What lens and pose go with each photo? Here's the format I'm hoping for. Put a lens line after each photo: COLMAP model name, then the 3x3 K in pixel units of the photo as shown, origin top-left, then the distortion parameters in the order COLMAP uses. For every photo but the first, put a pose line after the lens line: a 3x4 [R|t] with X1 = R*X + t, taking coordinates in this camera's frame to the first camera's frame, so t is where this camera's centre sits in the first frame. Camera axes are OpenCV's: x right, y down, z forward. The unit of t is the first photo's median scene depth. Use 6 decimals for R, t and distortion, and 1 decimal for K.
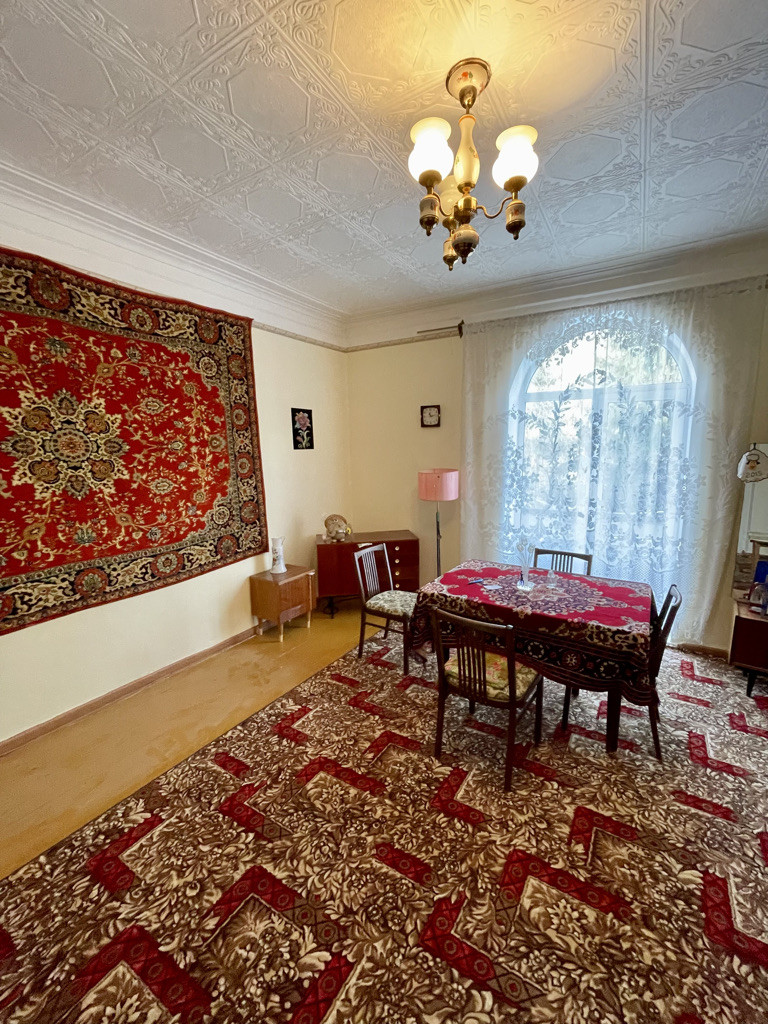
lens RADIAL K [[409.5, 0, 387.4], [0, 409.5, 512.4], [0, 0, 1]] dist [-0.029126, -0.000392]
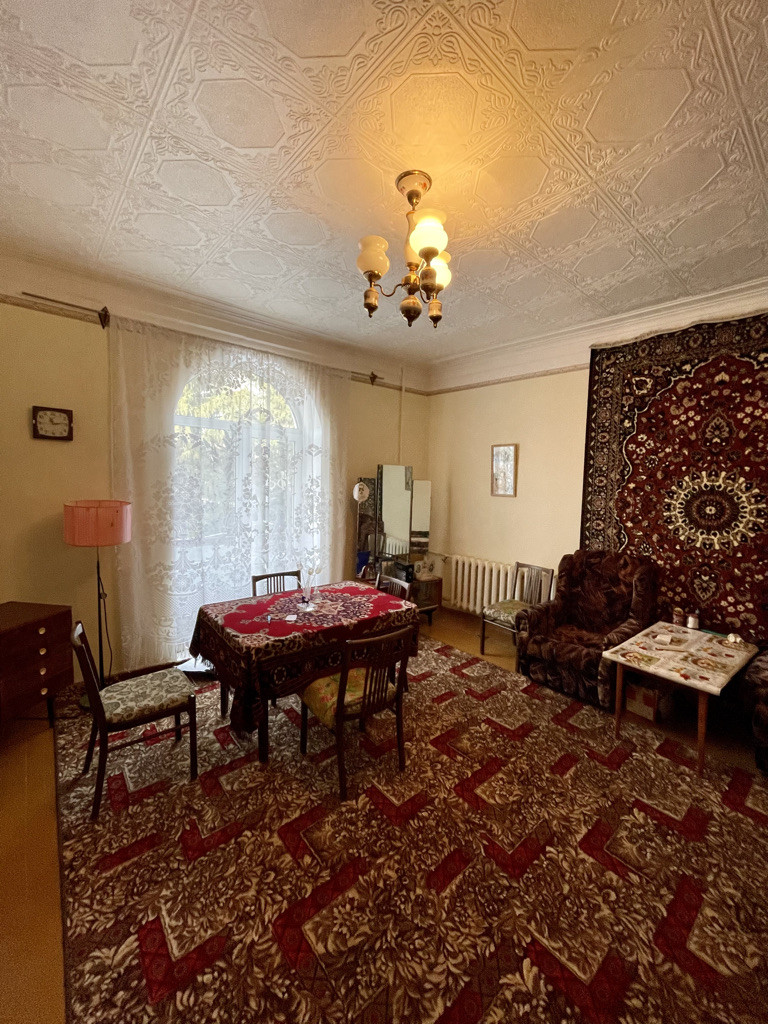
lens RADIAL K [[409.5, 0, 386.0], [0, 409.5, 510.8], [0, 0, 1]] dist [-0.029126, -0.000392]
pose [[0.283329, -0.053365, 0.957537, -0.724675], [0.115367, 0.993096, 0.021210, -0.080474], [-0.952058, 0.104459, 0.287530, 0.565094]]
